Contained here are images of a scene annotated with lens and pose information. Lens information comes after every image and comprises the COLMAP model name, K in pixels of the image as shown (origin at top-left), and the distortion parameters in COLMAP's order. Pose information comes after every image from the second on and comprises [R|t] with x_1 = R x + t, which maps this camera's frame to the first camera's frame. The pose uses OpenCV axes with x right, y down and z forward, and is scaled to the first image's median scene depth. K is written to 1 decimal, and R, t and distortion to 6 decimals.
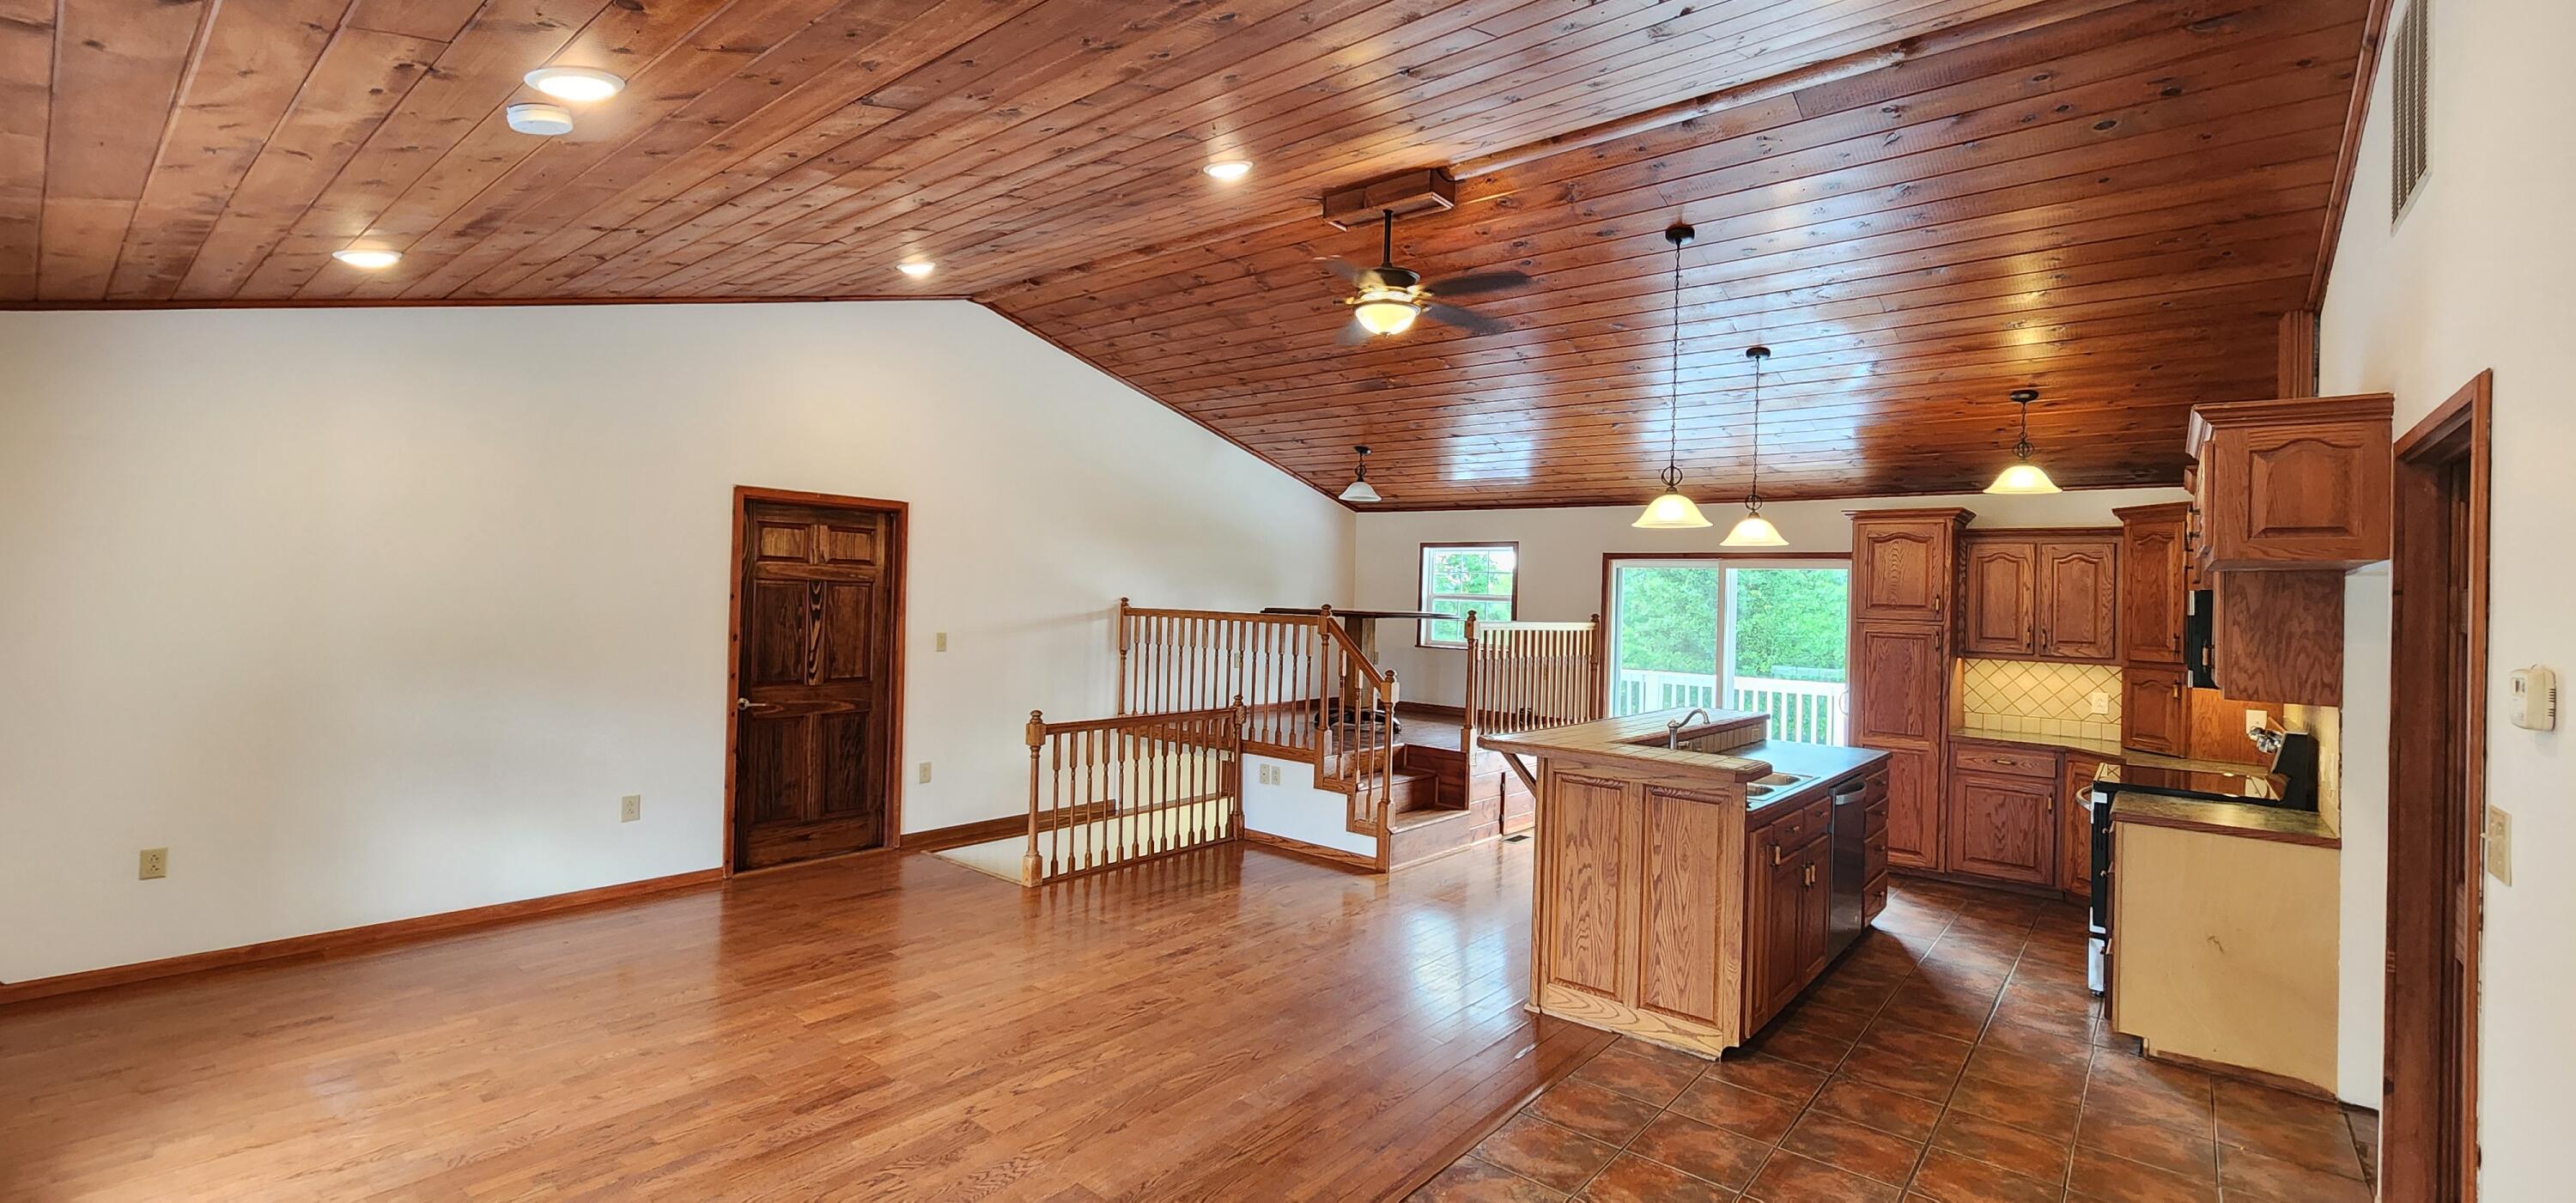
lens RADIAL K [[1061.1, 0, 1297.5], [0, 1061.1, 594.1], [0, 0, 1]] dist [-0.001438, 0.000154]
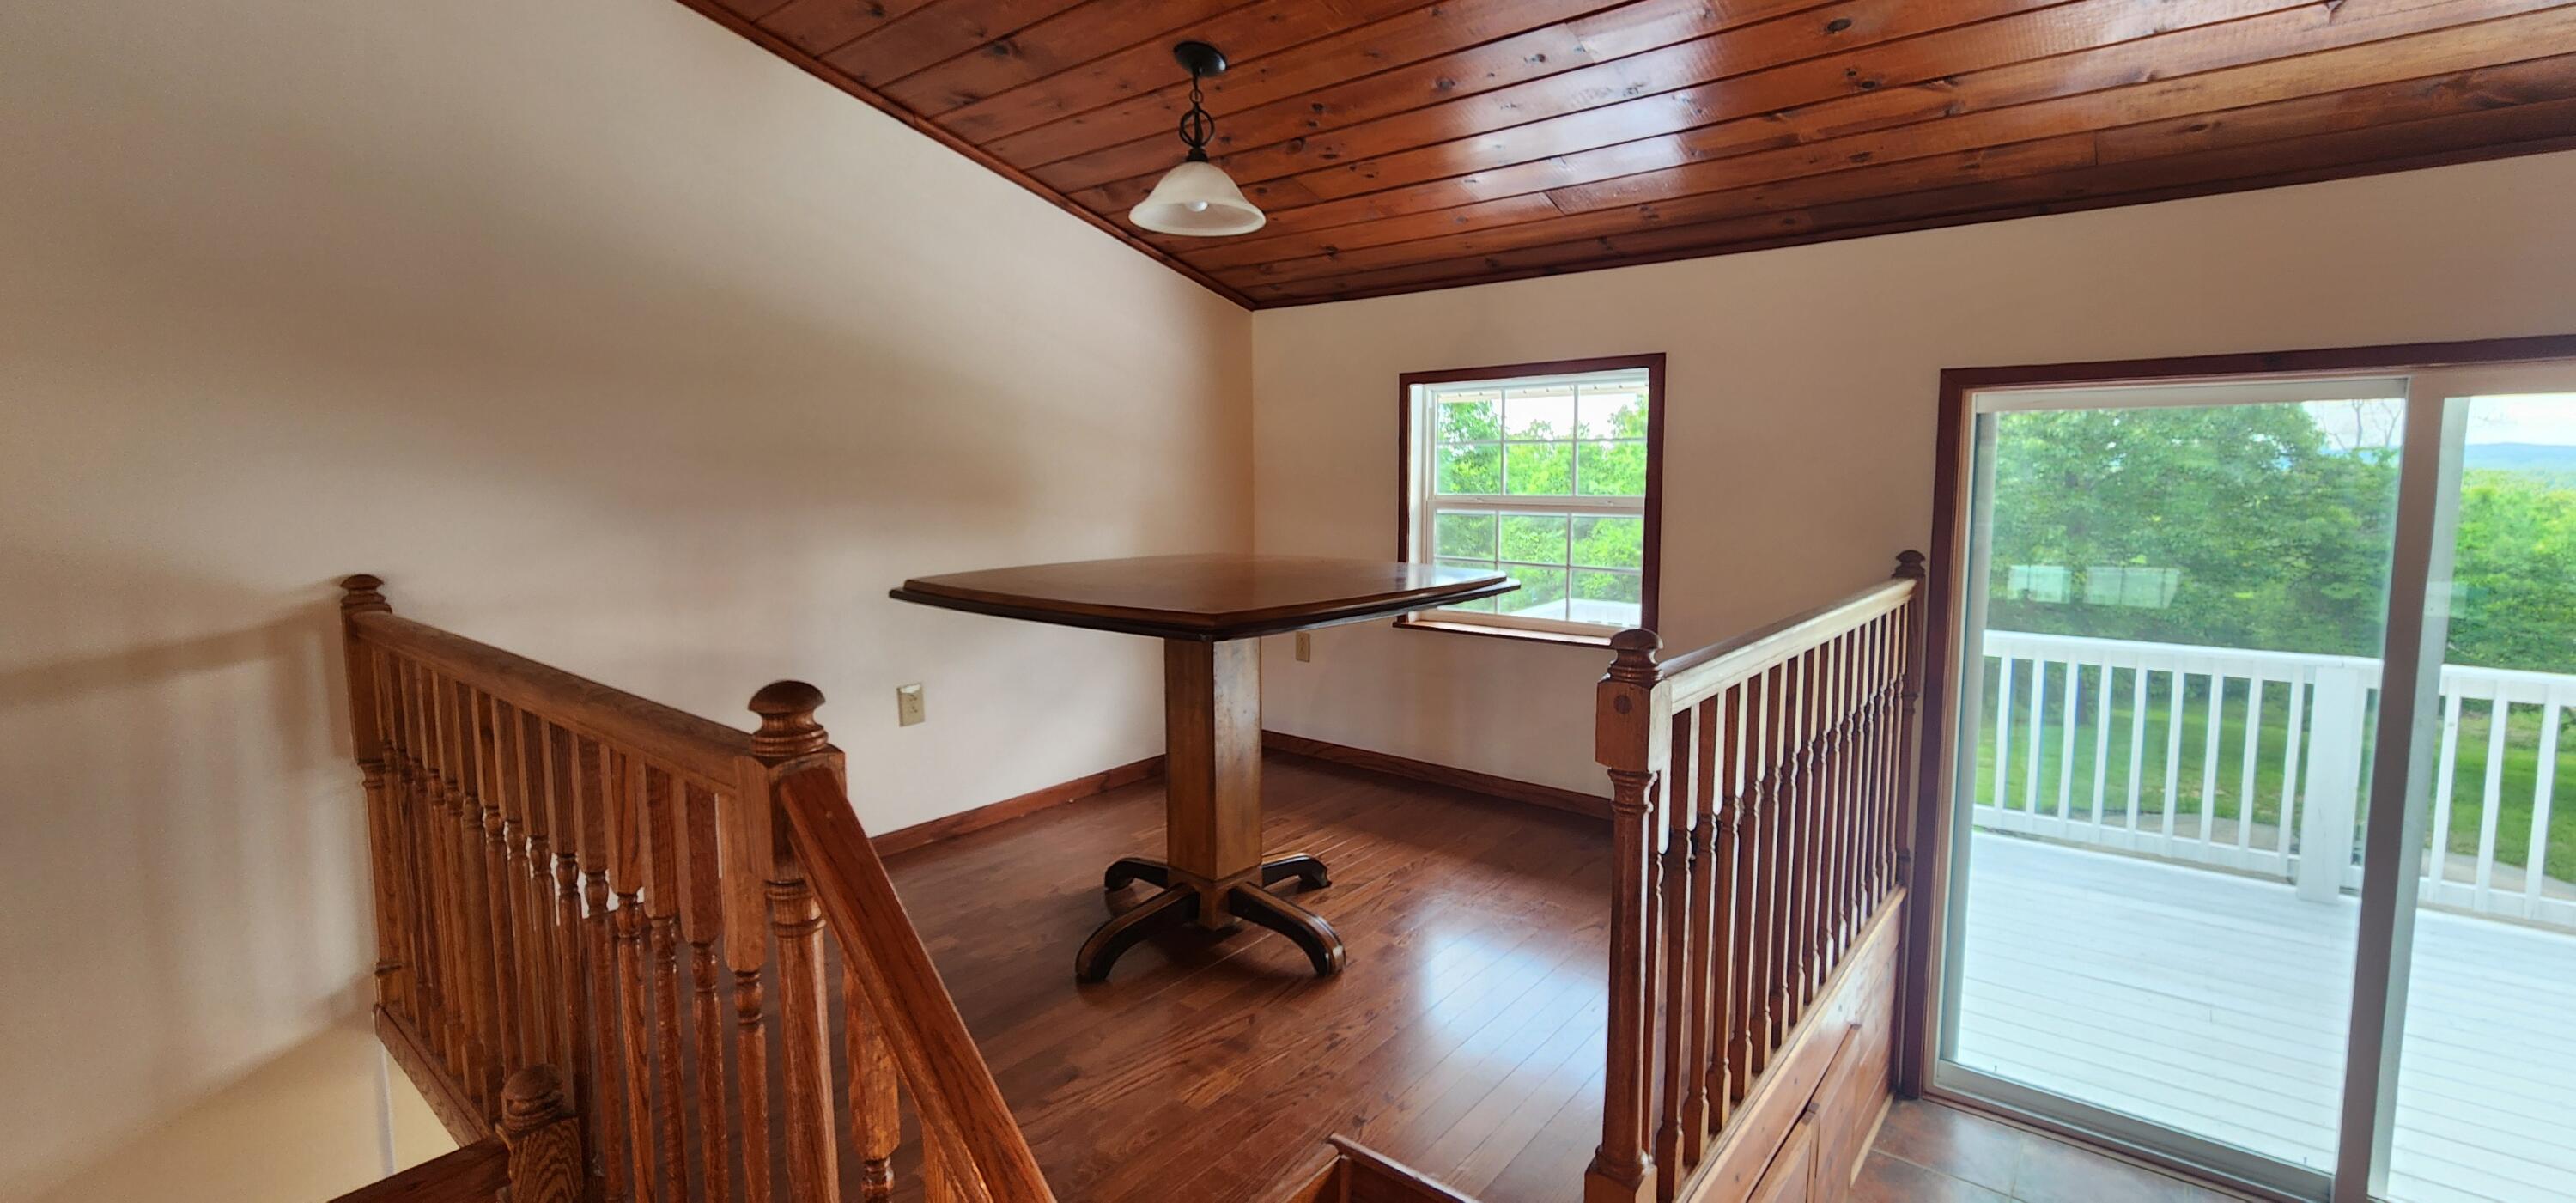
lens RADIAL K [[1061.1, 0, 1289.5], [0, 1061.1, 580.9], [0, 0, 1]] dist [-0.001438, 0.000154]
pose [[0.999341, -0.035126, -0.009172, 0.117049], [0.035895, 0.993830, 0.104941, -0.021366], [0.005430, -0.105201, 0.994436, 0.928955]]
